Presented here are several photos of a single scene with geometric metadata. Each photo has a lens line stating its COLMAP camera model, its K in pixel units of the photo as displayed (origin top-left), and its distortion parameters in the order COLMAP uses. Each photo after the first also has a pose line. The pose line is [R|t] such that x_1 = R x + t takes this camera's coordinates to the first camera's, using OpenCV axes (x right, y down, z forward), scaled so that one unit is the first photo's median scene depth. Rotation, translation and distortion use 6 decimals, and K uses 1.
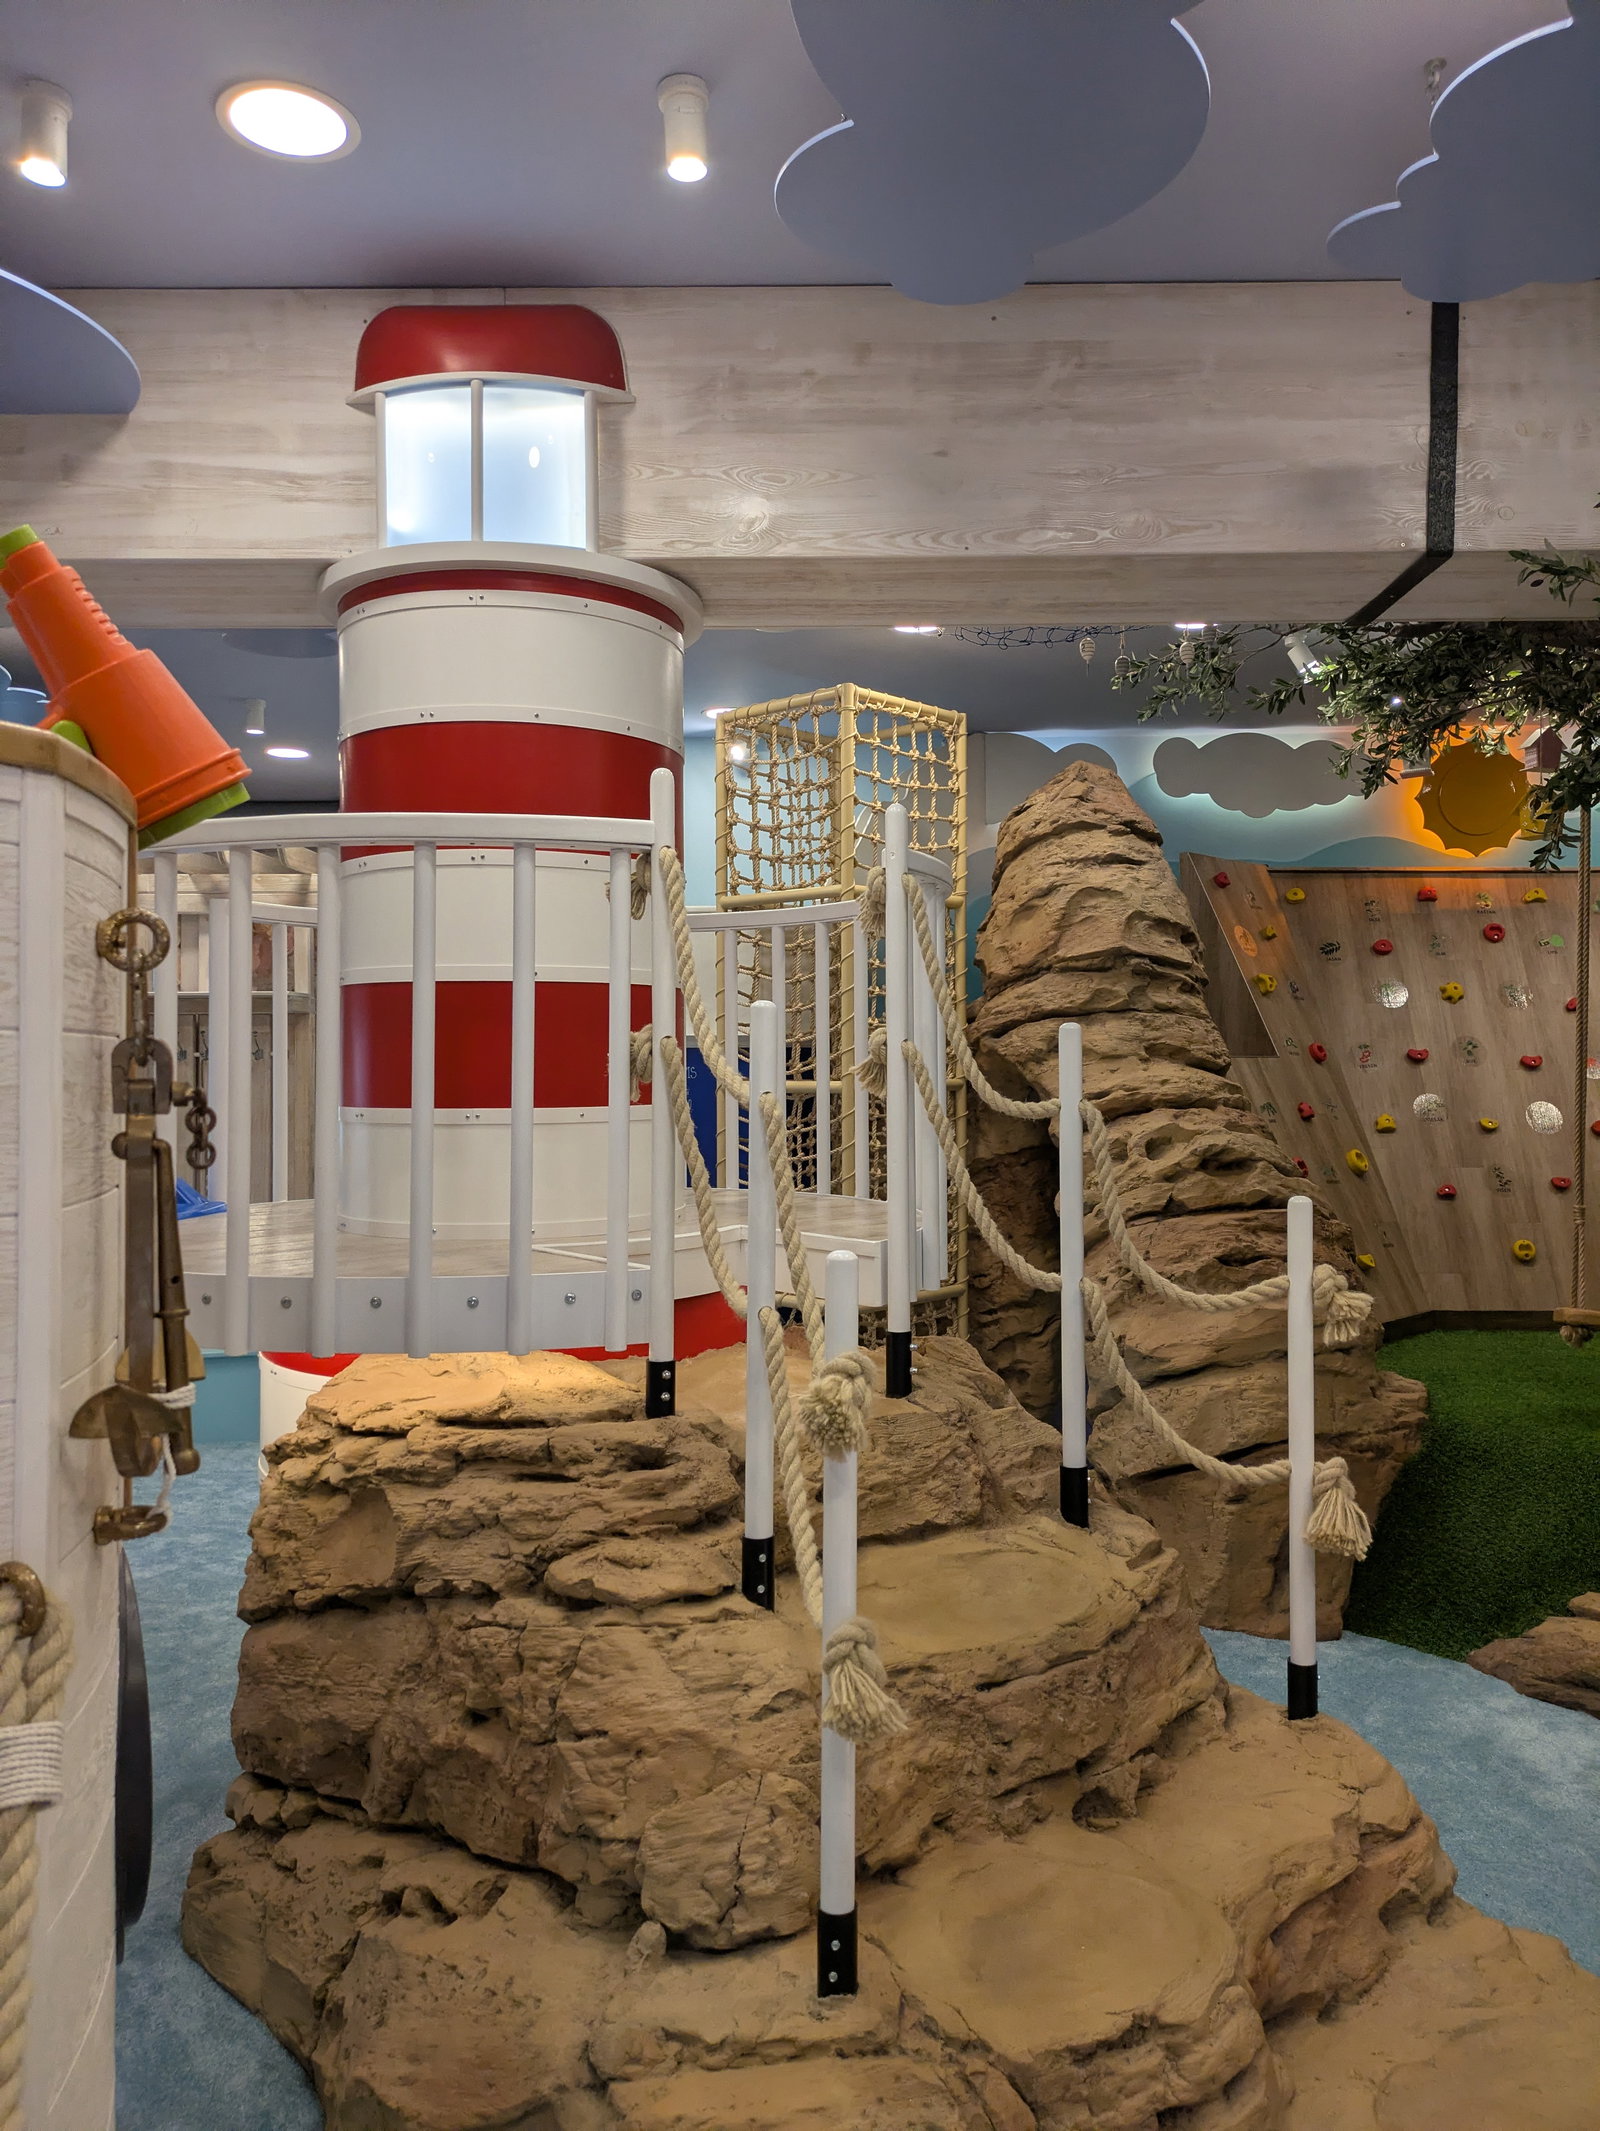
lens RADIAL K [[1560.6, 0, 800.0], [0, 1560.6, 1065.5], [0, 0, 1]] dist [0.025846, -0.021808]
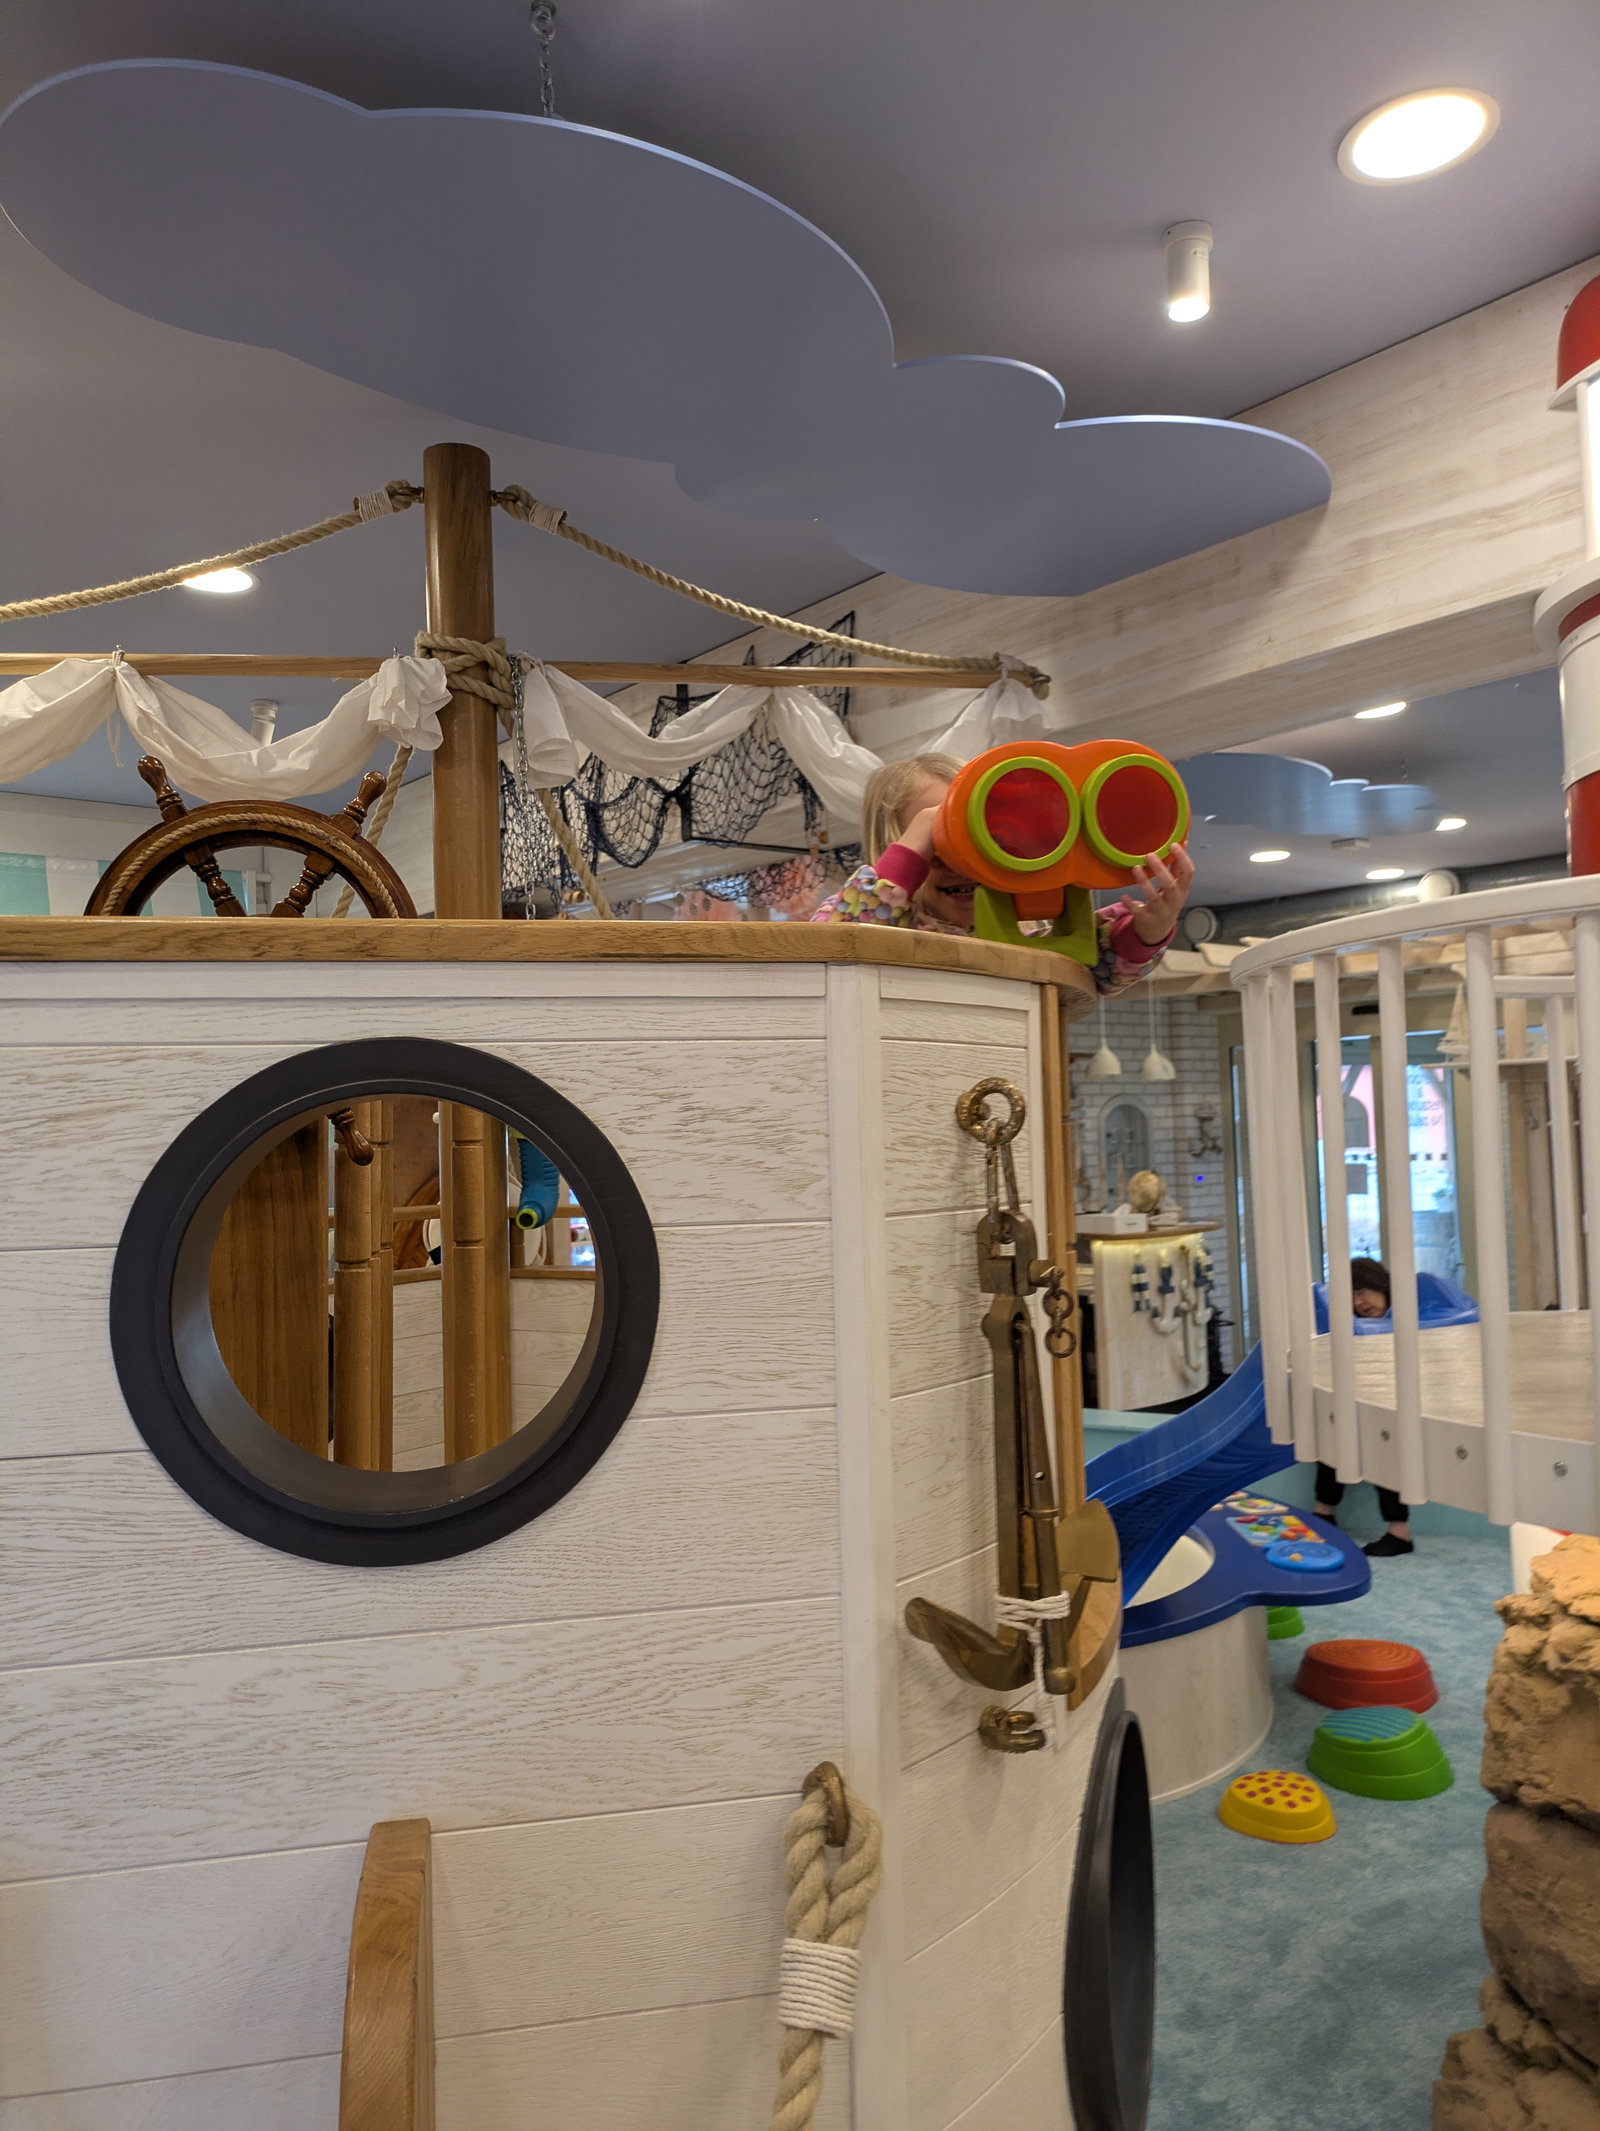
lens RADIAL K [[1560.6, 0, 800.0], [0, 1560.6, 1065.5], [0, 0, 1]] dist [0.025846, -0.021808]
pose [[0.642980, -0.053450, -0.764015, 0.107414], [0.027918, 0.998534, -0.046362, -0.031482], [0.765374, 0.008481, 0.643530, 0.139052]]
